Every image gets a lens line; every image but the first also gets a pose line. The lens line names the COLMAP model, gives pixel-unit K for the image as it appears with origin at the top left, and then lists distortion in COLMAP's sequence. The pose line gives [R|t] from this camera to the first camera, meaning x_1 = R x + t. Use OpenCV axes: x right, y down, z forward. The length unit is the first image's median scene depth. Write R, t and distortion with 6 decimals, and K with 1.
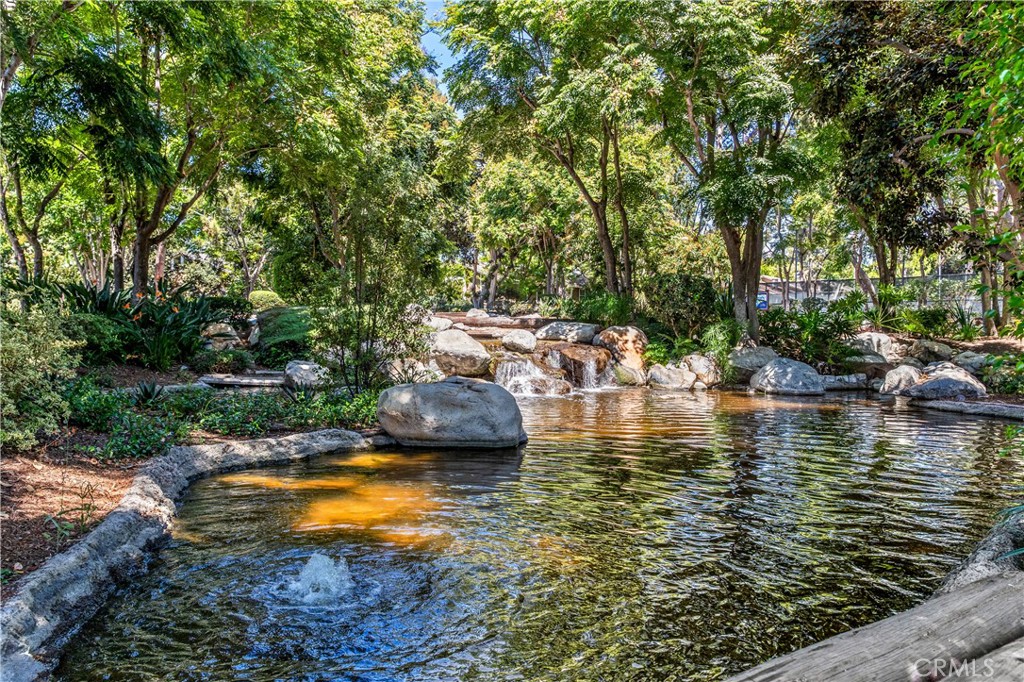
lens RADIAL K [[849.5, 0, 512.2], [0, 849.5, 341.3], [0, 0, 1]] dist [0.034137, 0.000179]
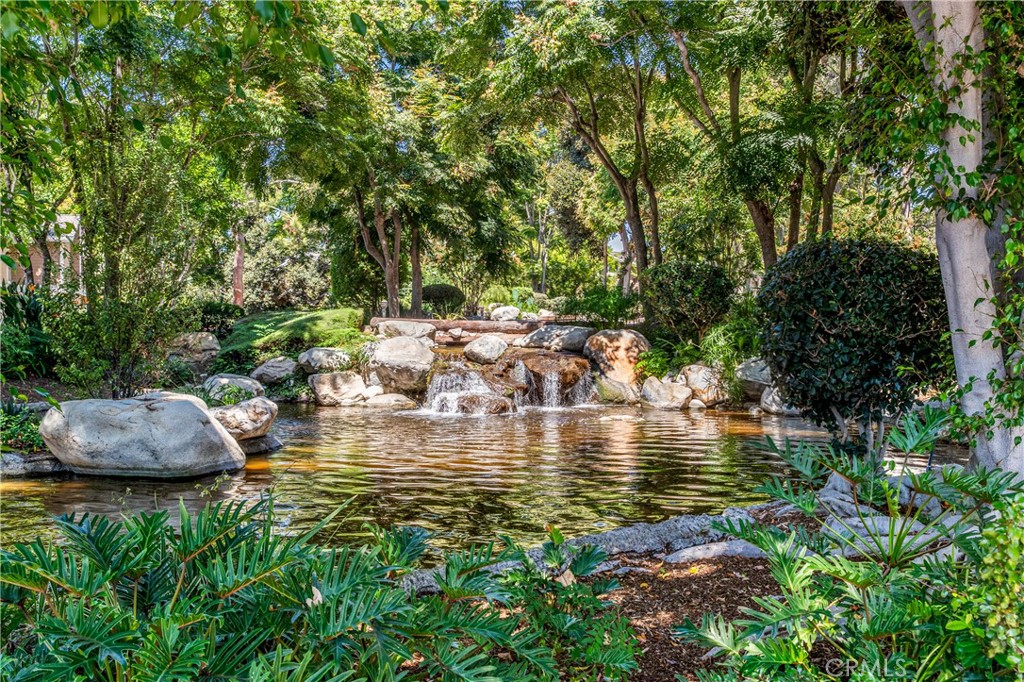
lens RADIAL K [[1004.2, 0, 512.0], [0, 1004.2, 341.5], [0, 0, 1]] dist [0.001845, 0.000000]
pose [[0.973944, -0.009700, -0.226580, 0.258329], [0.007757, 0.999925, -0.009468, 0.001620], [0.226654, 0.007464, 0.973947, 0.055875]]
